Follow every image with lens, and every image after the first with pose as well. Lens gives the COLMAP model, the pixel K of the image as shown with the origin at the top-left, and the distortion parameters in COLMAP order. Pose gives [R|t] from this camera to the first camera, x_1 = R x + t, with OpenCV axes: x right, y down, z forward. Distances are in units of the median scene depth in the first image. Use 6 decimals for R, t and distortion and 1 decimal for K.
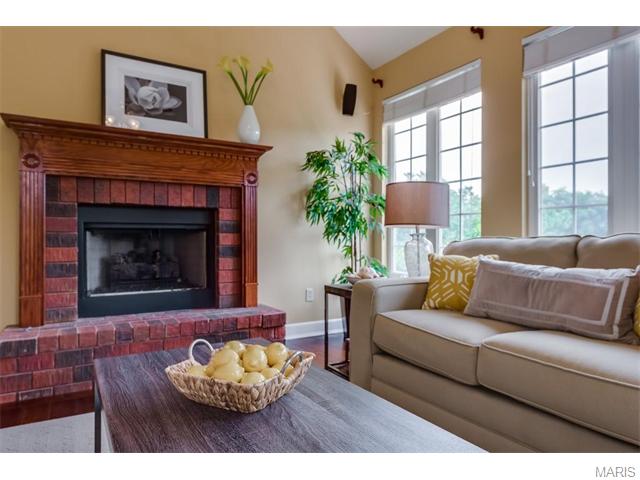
lens RADIAL K [[423.4, 0, 320.8], [0, 423.4, 238.4], [0, 0, 1]] dist [0.002145, -0.002057]
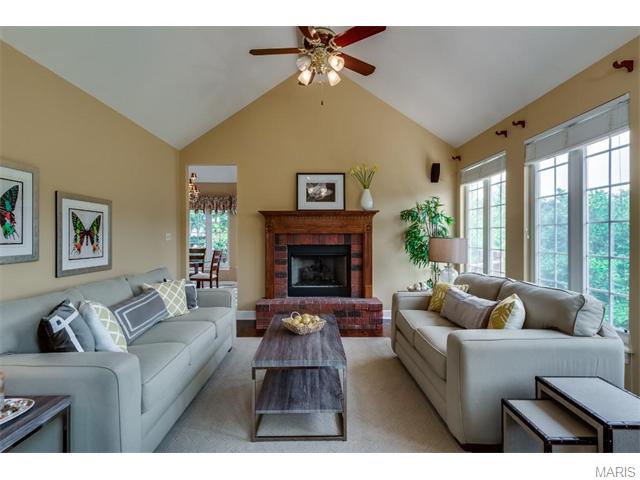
lens RADIAL K [[340.8, 0, 319.6], [0, 340.8, 236.9], [0, 0, 1]] dist [0.034404, 0.000192]
pose [[0.859523, 0.001902, -0.511094, 0.429326], [0.004049, 0.999936, 0.010531, -0.126873], [0.511081, -0.011120, 0.859460, -0.396887]]
